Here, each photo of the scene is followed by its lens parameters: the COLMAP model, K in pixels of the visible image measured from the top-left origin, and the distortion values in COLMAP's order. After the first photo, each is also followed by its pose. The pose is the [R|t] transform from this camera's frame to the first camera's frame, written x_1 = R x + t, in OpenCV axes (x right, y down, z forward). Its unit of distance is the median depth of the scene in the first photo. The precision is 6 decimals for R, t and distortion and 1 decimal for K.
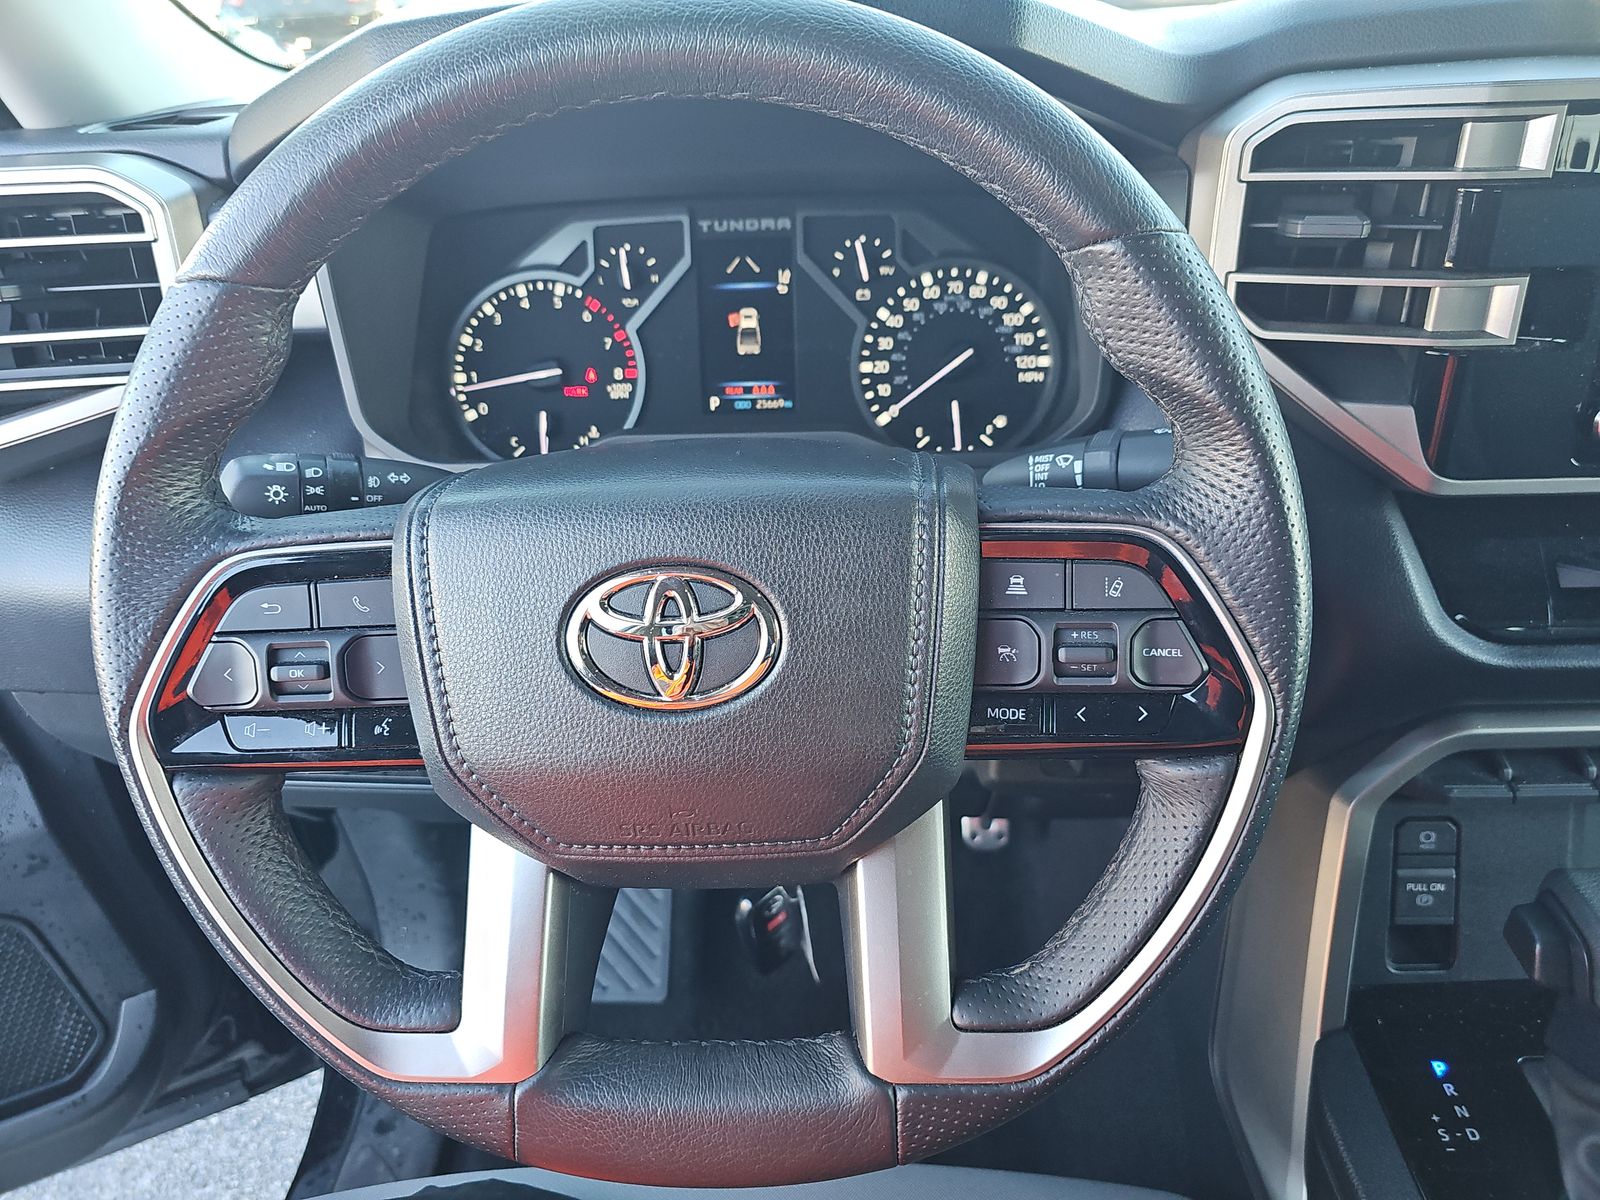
lens RADIAL K [[1047.3, 0, 802.5], [0, 1047.3, 610.7], [0, 0, 1]] dist [-0.023863, 0.004420]
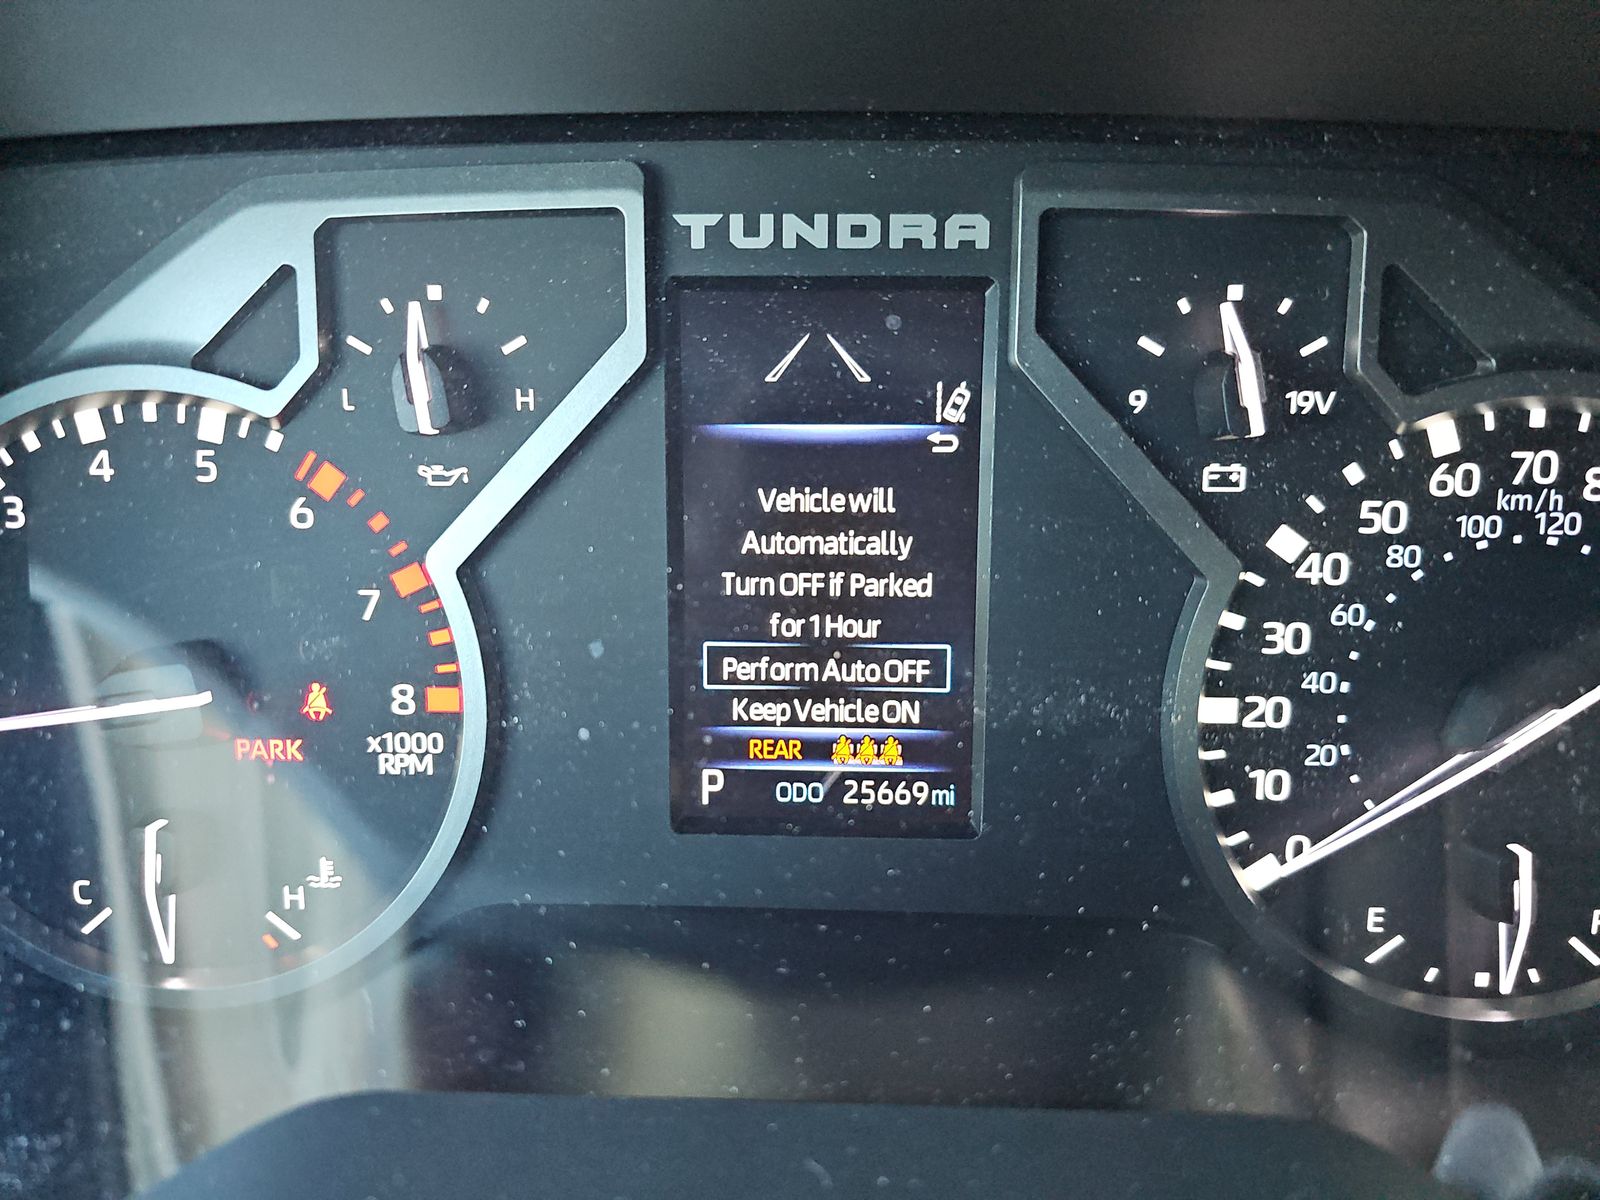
lens RADIAL K [[1047.3, 0, 794.0], [0, 1047.3, 593.9], [0, 0, 1]] dist [-0.023863, 0.004420]
pose [[0.999558, 0.028507, 0.008376, -0.065391], [-0.028258, 0.999195, -0.028482, -0.256007], [-0.009181, 0.028233, 0.999559, 0.701388]]
